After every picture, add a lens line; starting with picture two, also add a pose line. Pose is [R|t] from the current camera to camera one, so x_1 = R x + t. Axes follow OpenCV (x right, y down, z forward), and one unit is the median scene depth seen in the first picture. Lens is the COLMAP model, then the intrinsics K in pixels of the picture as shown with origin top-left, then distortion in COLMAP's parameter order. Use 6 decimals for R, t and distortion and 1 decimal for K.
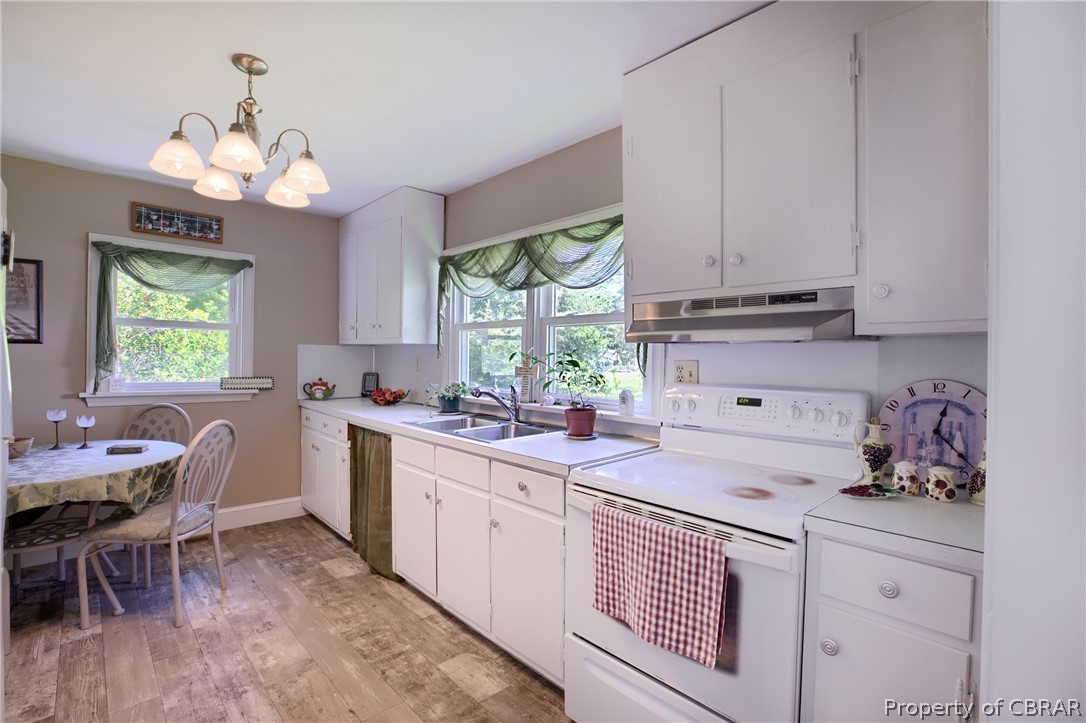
lens RADIAL K [[495.6, 0, 551.8], [0, 495.6, 366.0], [0, 0, 1]] dist [-0.022513, 0.002359]
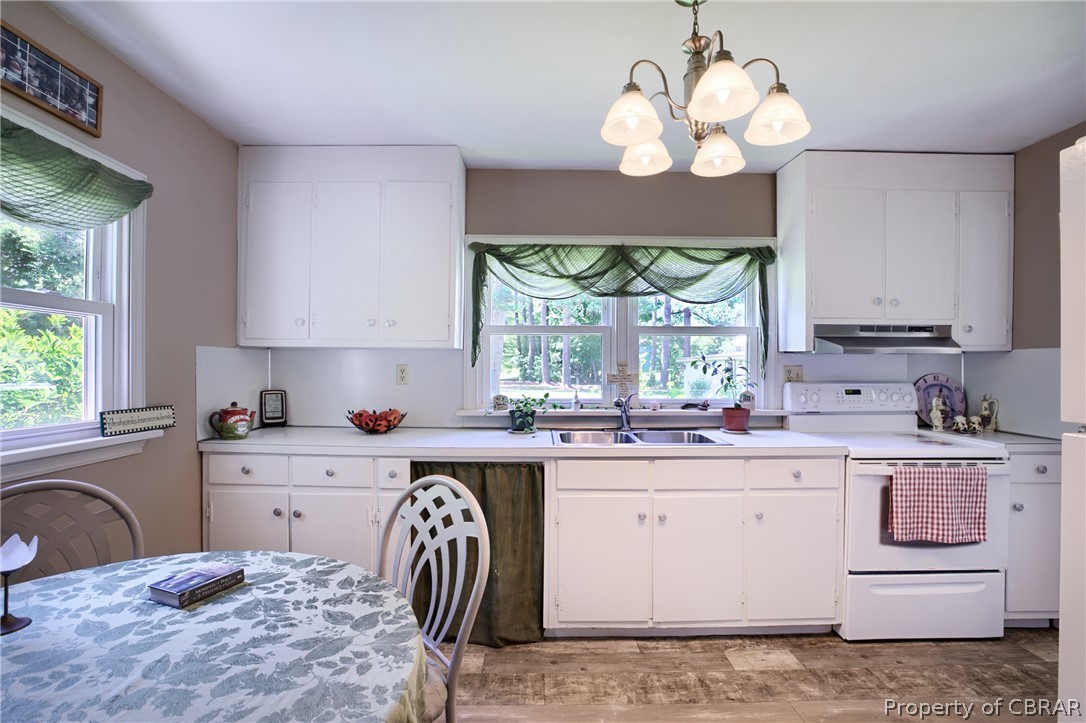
lens RADIAL K [[495.6, 0, 538.9], [0, 495.6, 366.2], [0, 0, 1]] dist [-0.022513, 0.002359]
pose [[0.681187, -0.013027, 0.731993, -0.929695], [0.018780, 0.999824, 0.000316, -0.018150], [-0.731868, 0.013531, 0.681312, 0.450501]]
